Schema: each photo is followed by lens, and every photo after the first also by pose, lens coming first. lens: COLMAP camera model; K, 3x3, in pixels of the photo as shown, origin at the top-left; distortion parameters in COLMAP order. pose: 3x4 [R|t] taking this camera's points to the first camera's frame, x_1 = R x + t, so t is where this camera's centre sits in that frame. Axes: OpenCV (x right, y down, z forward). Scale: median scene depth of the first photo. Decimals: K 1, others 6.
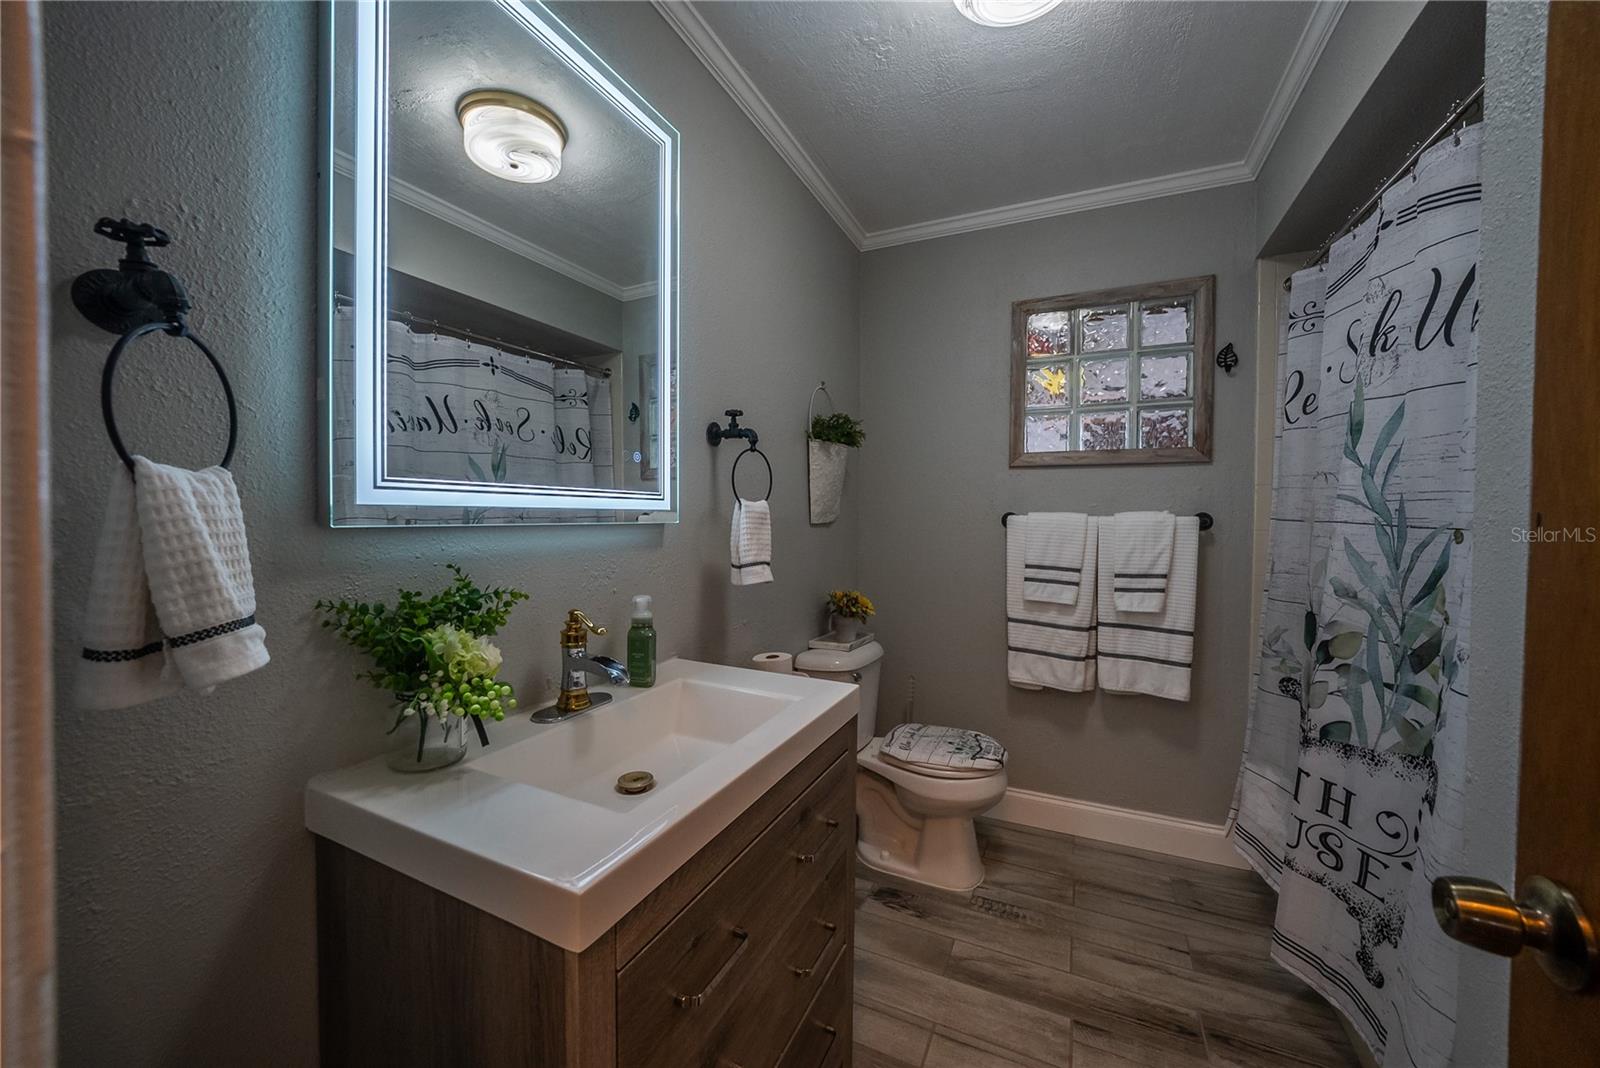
lens RADIAL K [[569.0, 0, 803.9], [0, 569.0, 528.3], [0, 0, 1]] dist [-0.011090, 0.000201]
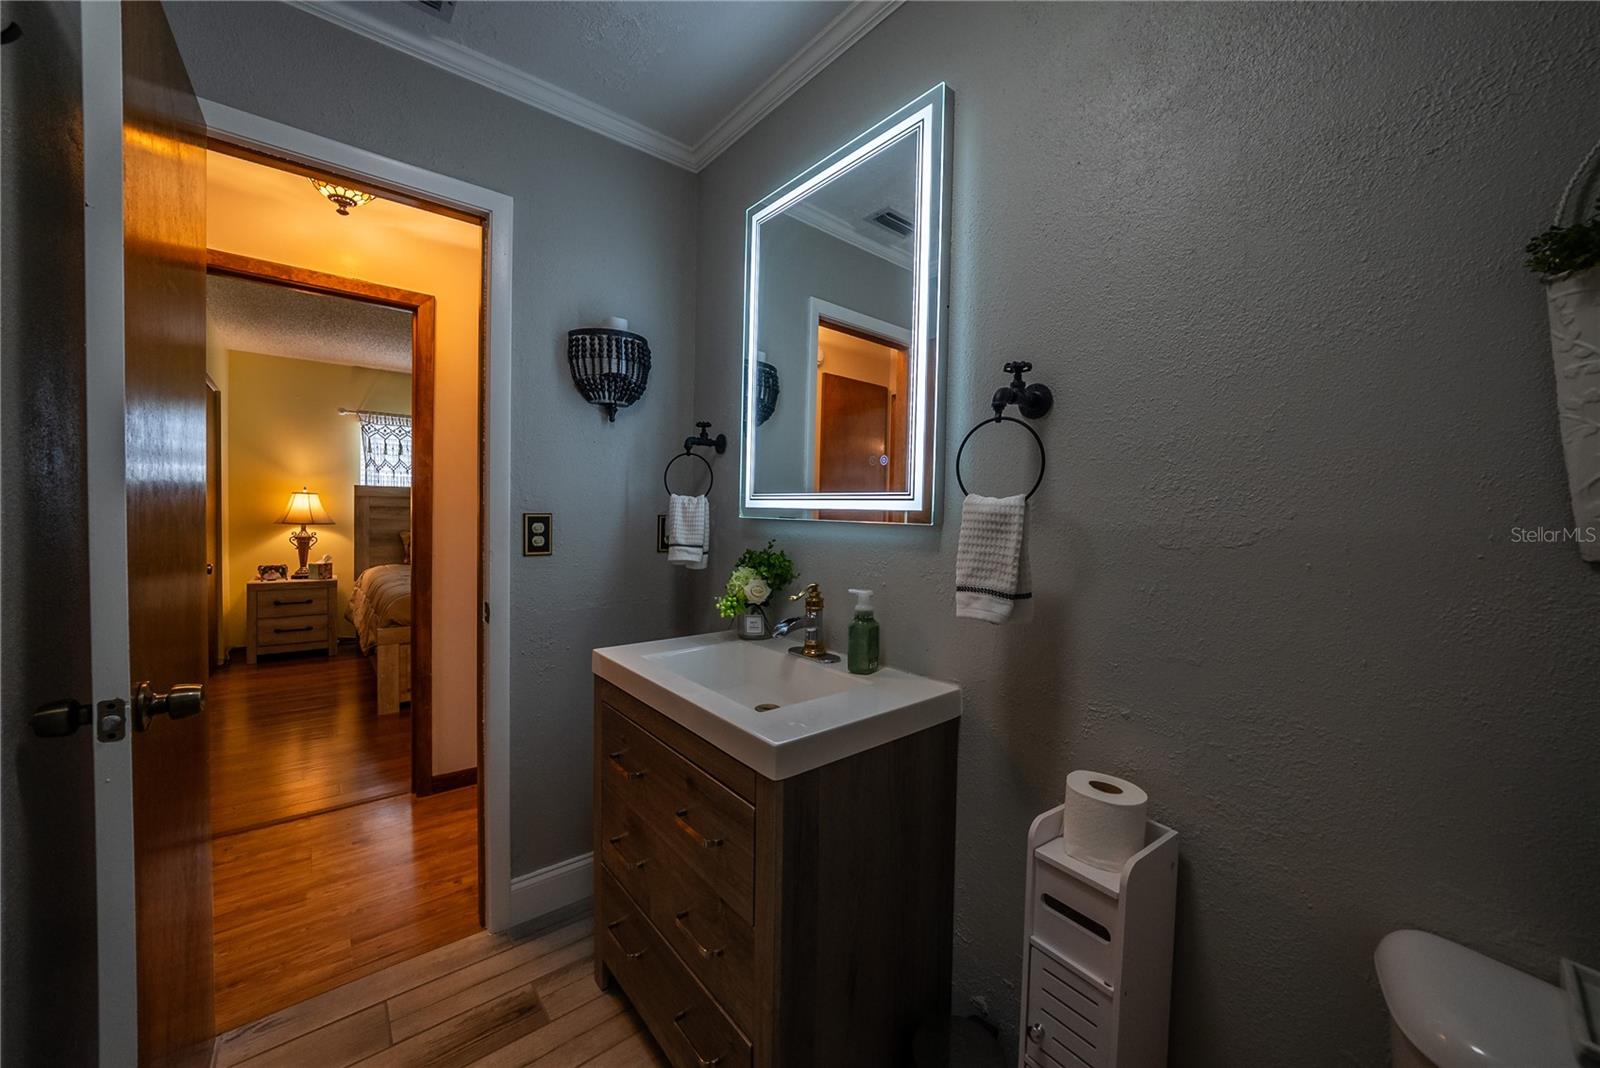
lens RADIAL K [[569.0, 0, 802.7], [0, 569.0, 535.5], [0, 0, 1]] dist [-0.011090, 0.000201]
pose [[-0.388102, 0.014840, -0.921497, 0.731863], [-0.053570, 0.997817, 0.038631, -0.018468], [0.920058, 0.064357, -0.386459, 1.266436]]
